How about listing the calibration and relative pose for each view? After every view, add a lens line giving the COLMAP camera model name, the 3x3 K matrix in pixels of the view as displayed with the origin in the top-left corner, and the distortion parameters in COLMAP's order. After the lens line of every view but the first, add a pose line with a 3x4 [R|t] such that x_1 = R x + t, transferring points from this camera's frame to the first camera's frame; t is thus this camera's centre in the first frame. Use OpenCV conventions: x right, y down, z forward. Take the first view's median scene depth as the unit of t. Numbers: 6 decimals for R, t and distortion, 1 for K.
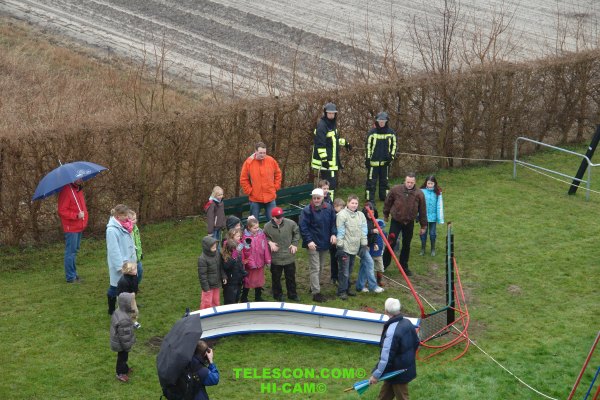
lens RADIAL K [[1808.6, 0, 300.0], [0, 1808.6, 200.0], [0, 0, 1]] dist [0.053546, 0.481693]
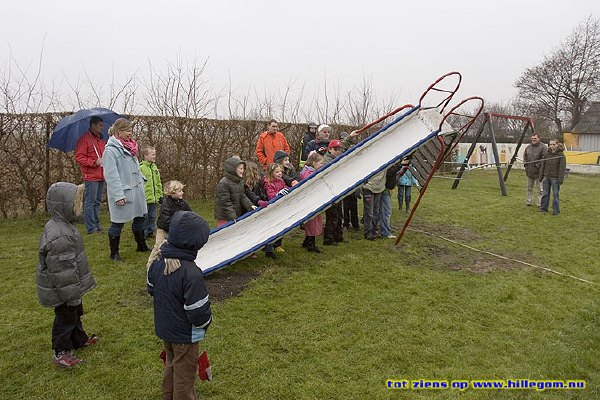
lens RADIAL K [[445.8, 0, 305.0], [0, 445.8, 187.8], [0, 0, 1]] dist [-0.006731, -0.000240]
pose [[0.991554, -0.012335, 0.129104, -0.042686], [0.032286, 0.987604, -0.153608, 0.064338], [-0.125609, 0.156478, 0.979662, 0.771084]]
